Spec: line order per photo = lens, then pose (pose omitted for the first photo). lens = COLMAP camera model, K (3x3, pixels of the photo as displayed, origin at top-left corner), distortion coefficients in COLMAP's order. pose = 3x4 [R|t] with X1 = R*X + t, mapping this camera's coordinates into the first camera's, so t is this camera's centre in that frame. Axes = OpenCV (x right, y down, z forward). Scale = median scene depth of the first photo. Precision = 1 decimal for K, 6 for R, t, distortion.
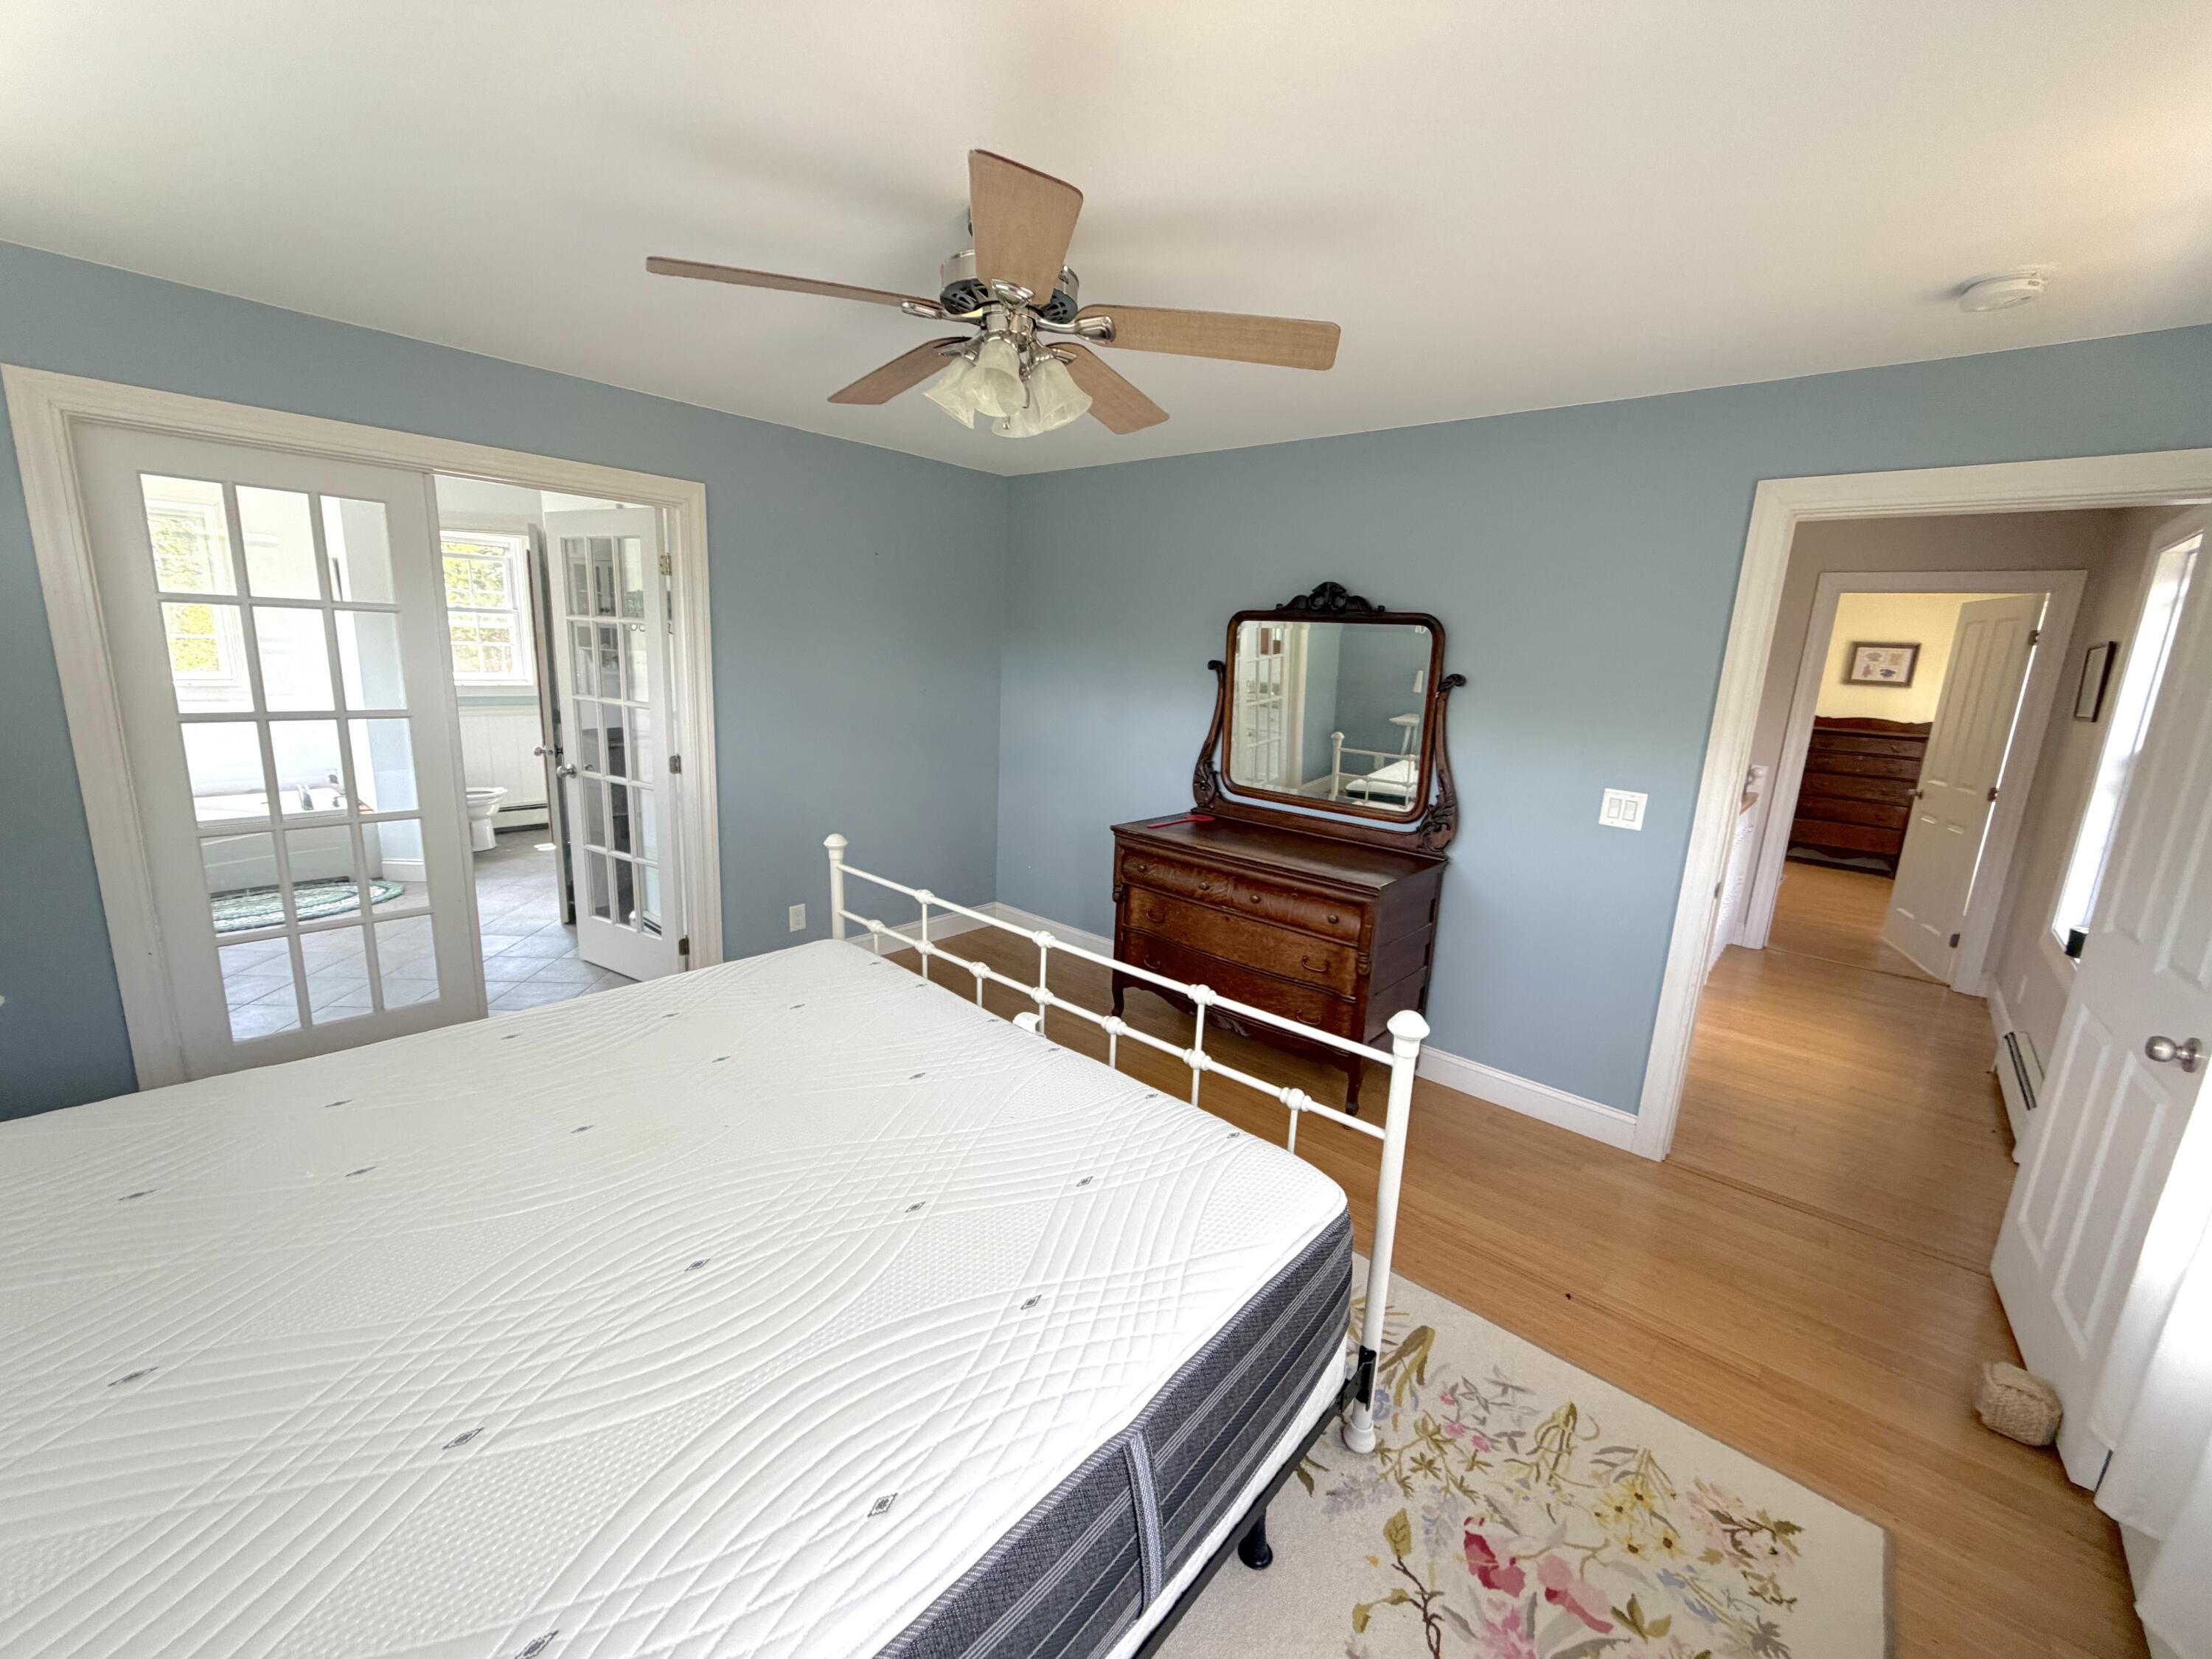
lens RADIAL K [[886.9, 0, 1113.9], [0, 886.9, 832.7], [0, 0, 1]] dist [-0.002361, -0.000074]
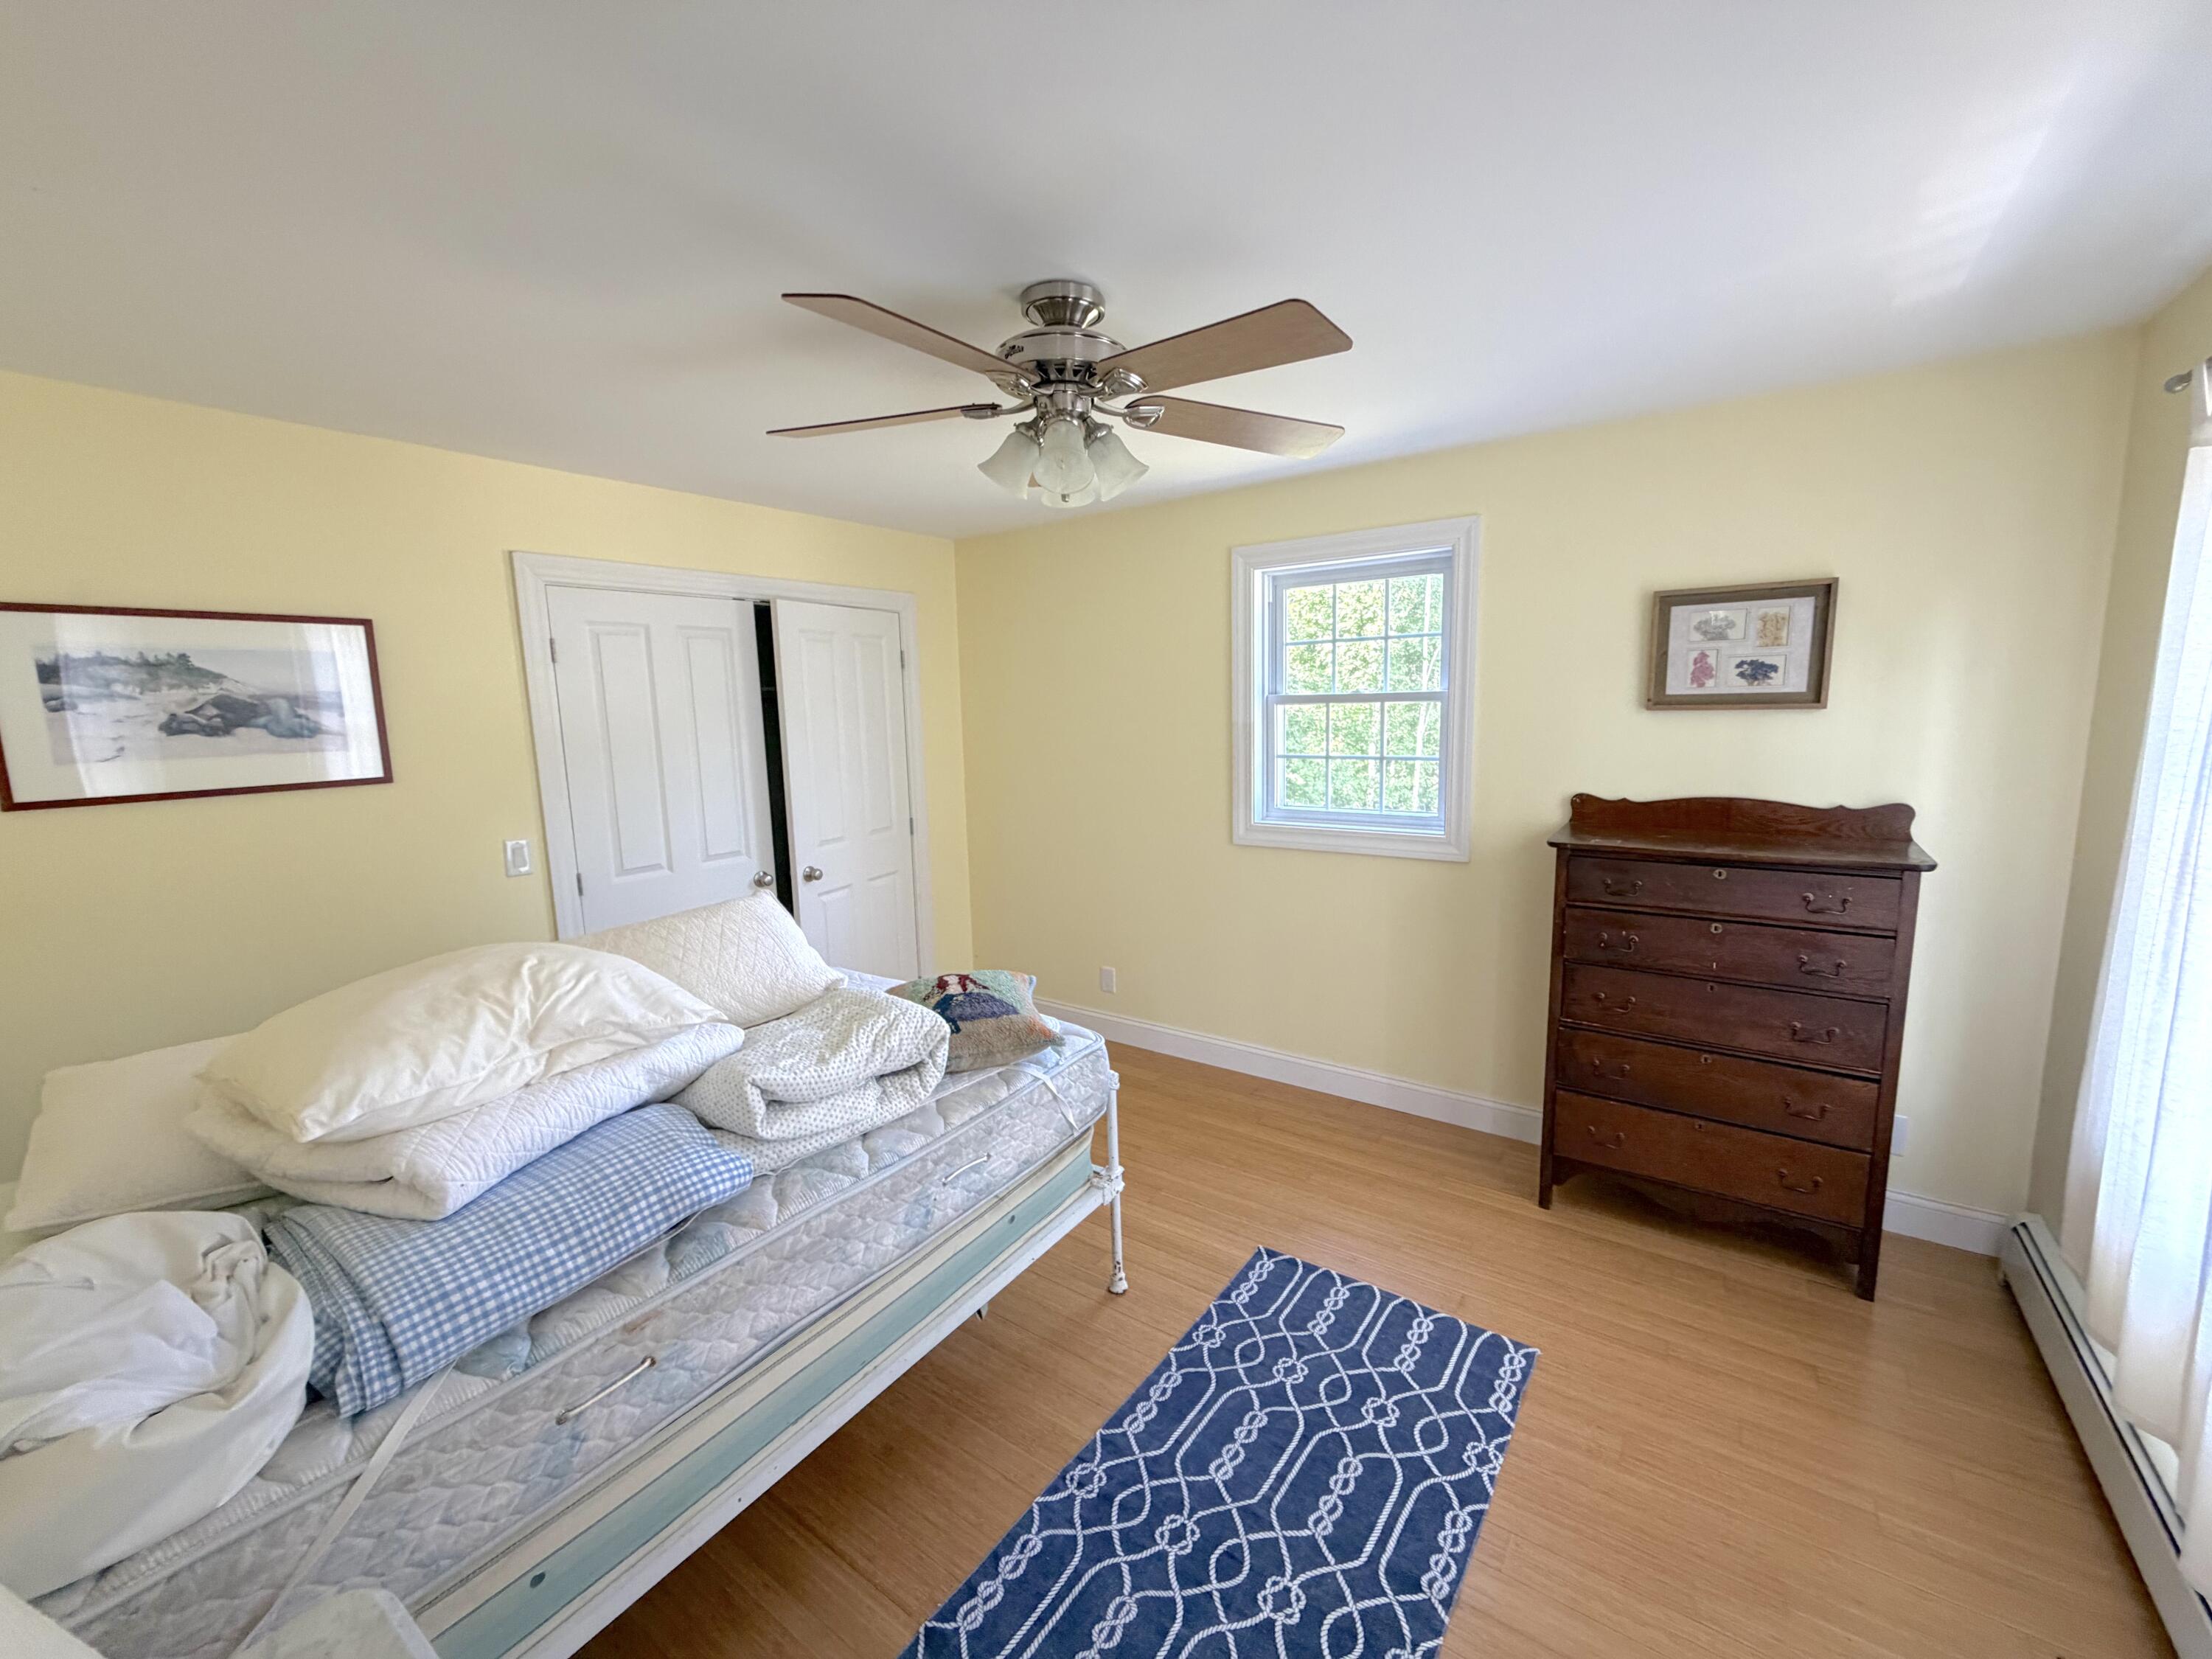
lens RADIAL K [[886.9, 0, 1099.5], [0, 886.9, 827.1], [0, 0, 1]] dist [-0.002361, -0.000074]
pose [[0.994820, -0.081162, 0.061206, 0.549392], [0.085377, 0.993906, -0.069729, -0.108794], [-0.055174, 0.074593, 0.995687, 0.625022]]
